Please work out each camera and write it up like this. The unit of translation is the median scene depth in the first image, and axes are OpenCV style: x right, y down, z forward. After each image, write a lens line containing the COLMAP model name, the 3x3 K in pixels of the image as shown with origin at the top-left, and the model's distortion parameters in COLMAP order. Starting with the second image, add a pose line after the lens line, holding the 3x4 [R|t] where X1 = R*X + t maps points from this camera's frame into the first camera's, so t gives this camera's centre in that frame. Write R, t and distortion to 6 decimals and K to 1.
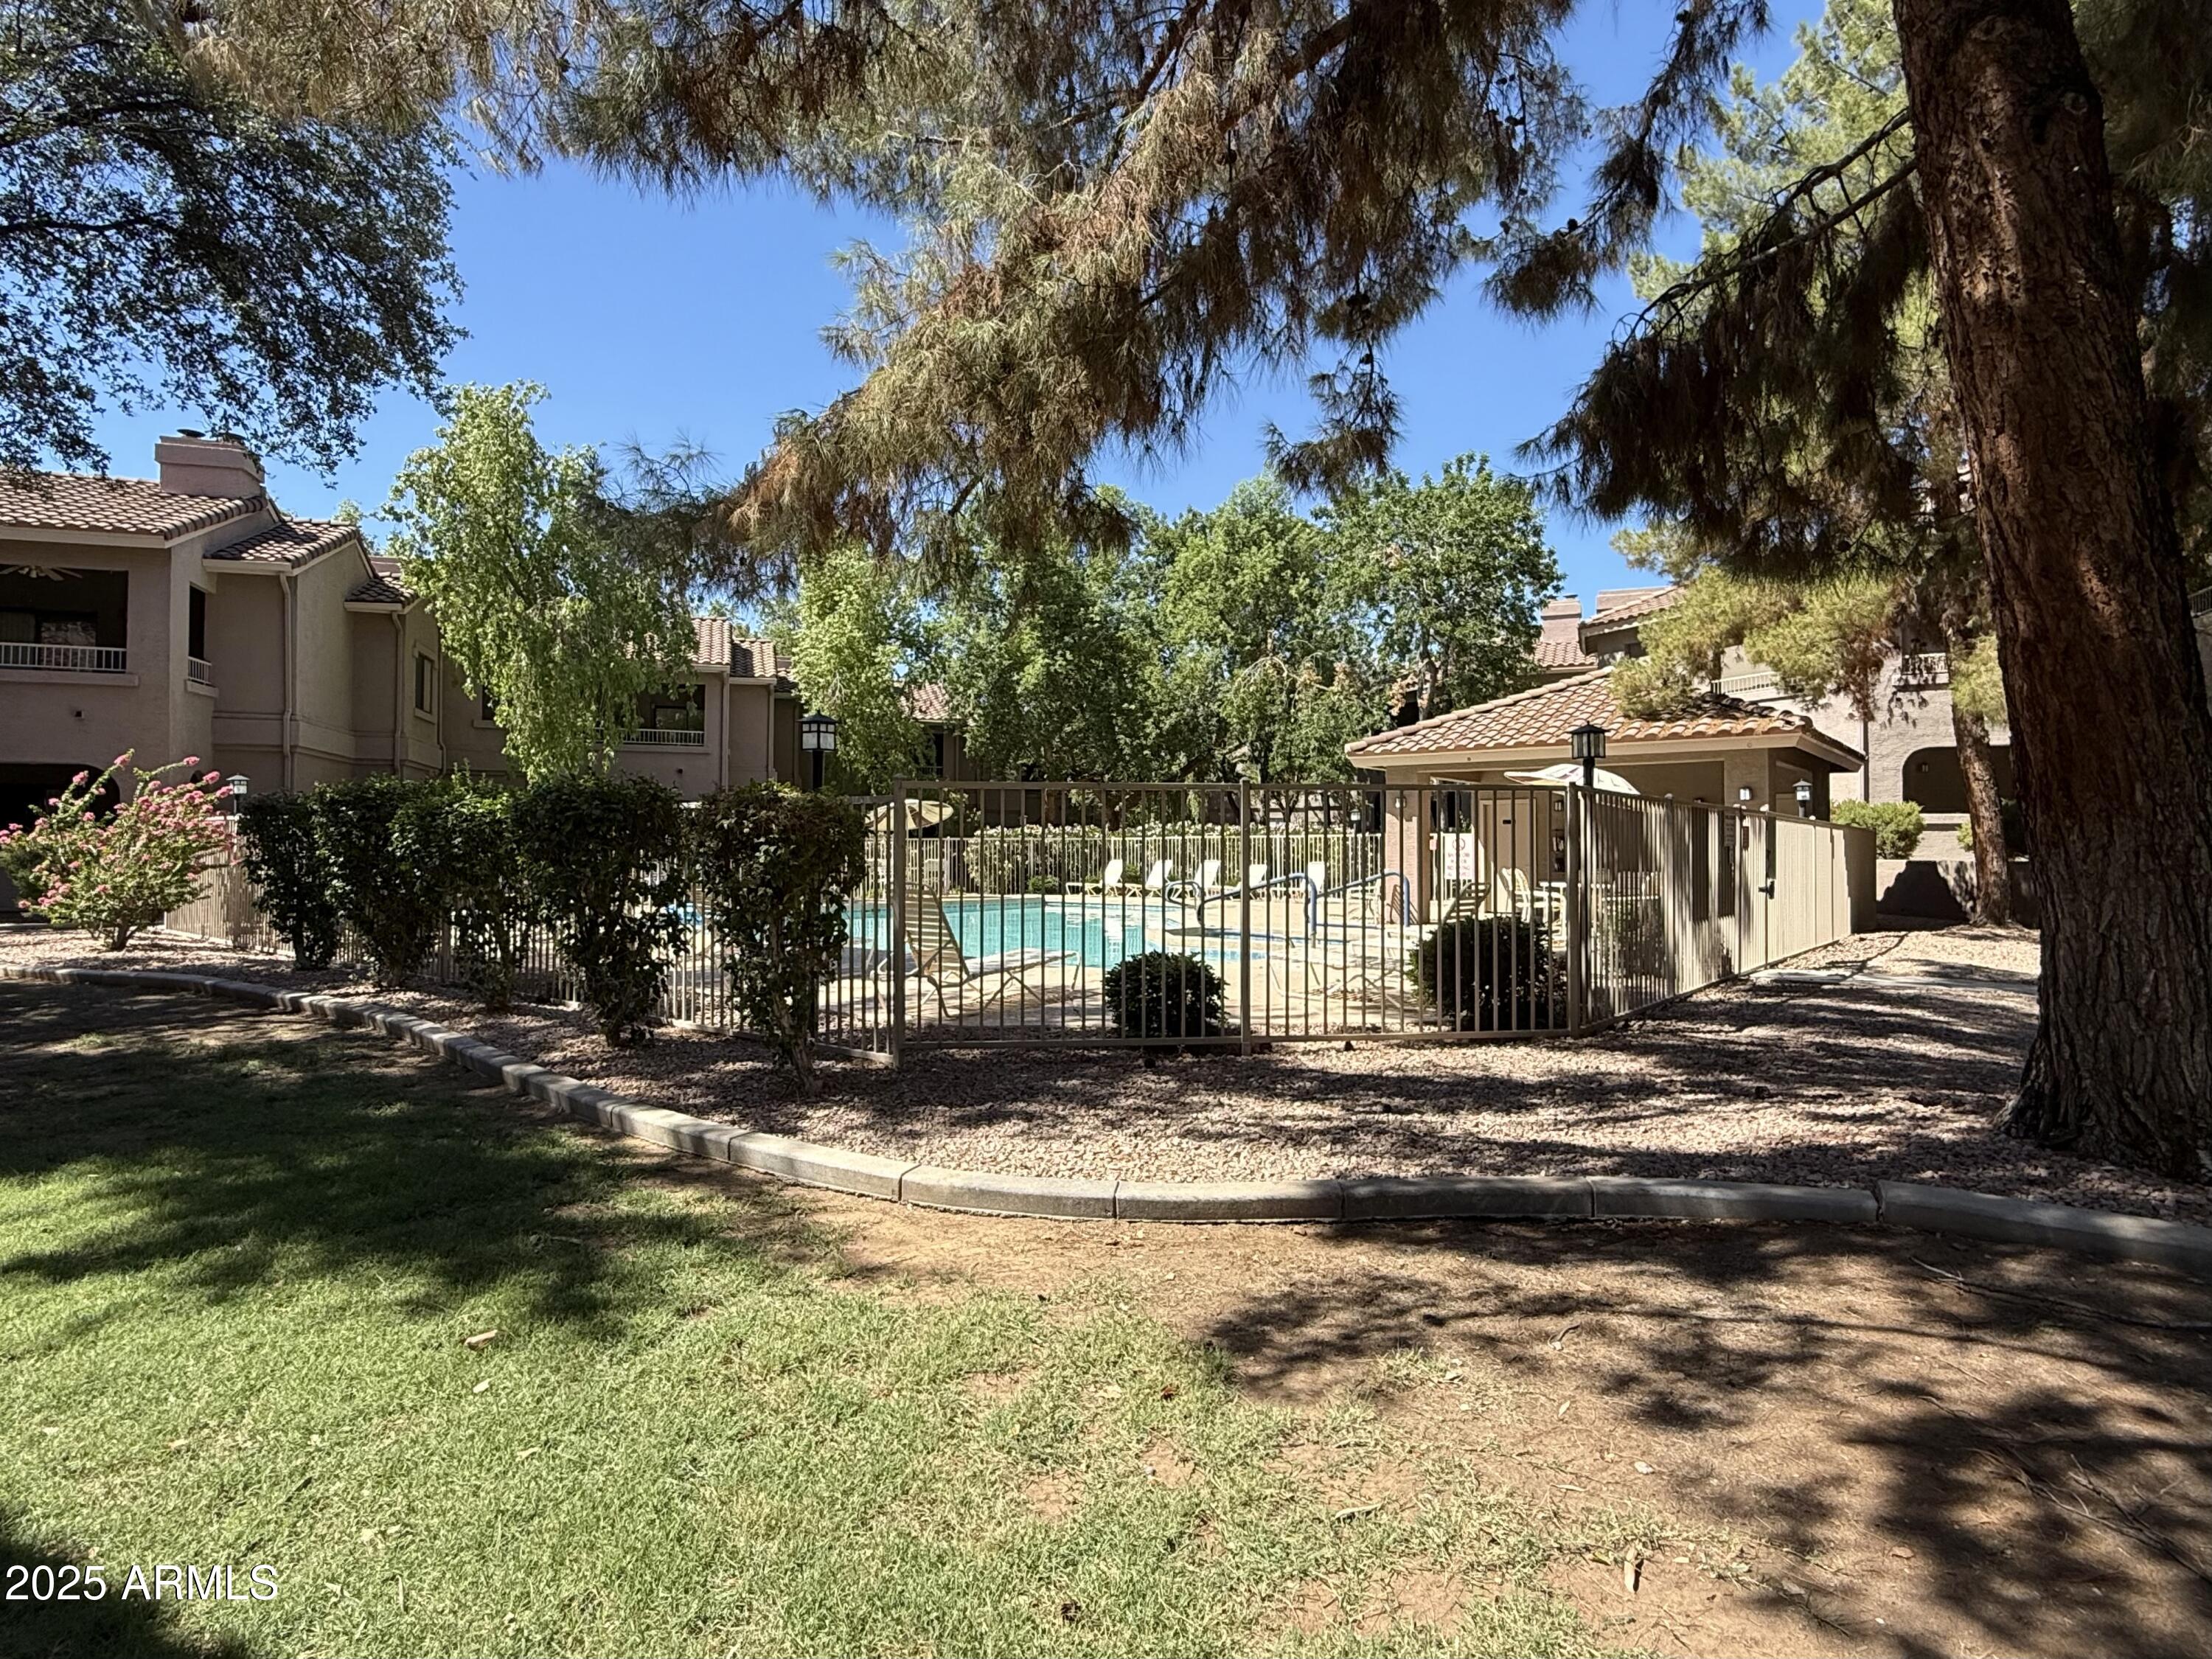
lens RADIAL K [[1210.4, 0, 1104.4], [0, 1210.4, 836.9], [0, 0, 1]] dist [-0.001378, -0.002450]
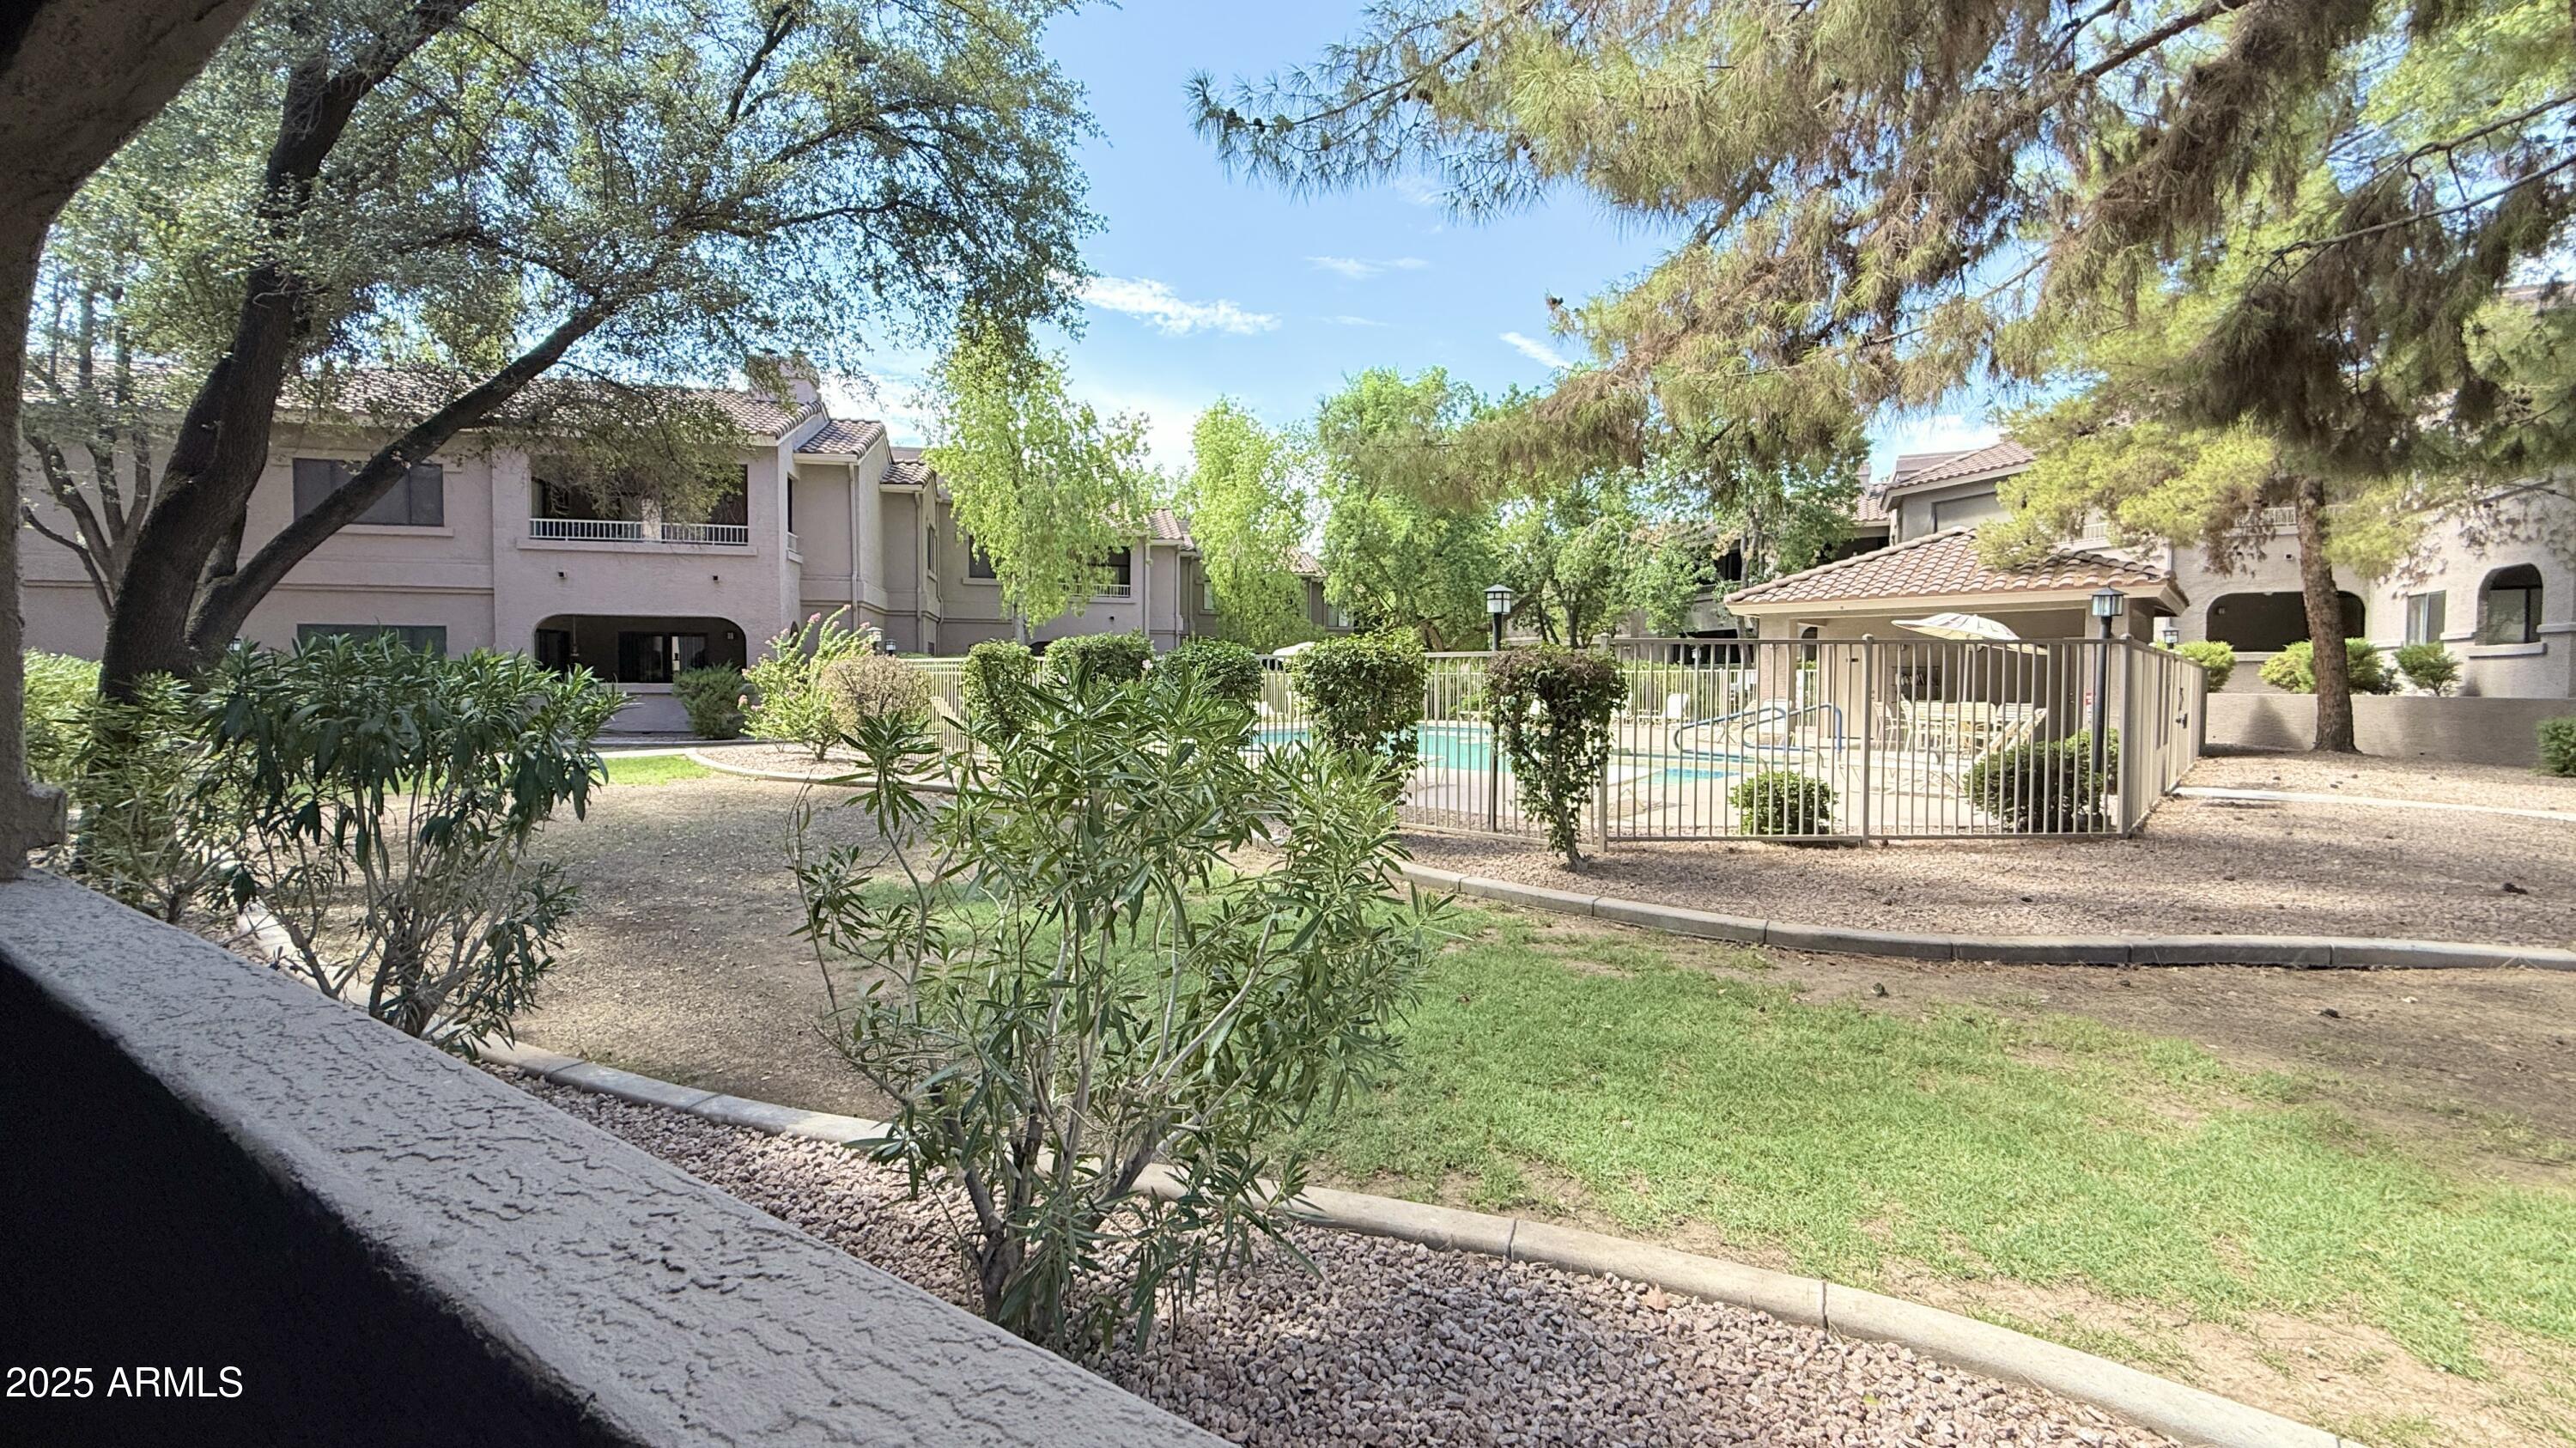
lens RADIAL K [[1022.4, 0, 1285.0], [0, 1022.4, 726.2], [0, 0, 1]] dist [-0.000346, -0.000063]
pose [[0.995658, 0.006224, -0.092874, -0.540615], [-0.000848, 0.998327, 0.057806, -0.020234], [0.093078, -0.057476, 0.993998, -0.196847]]
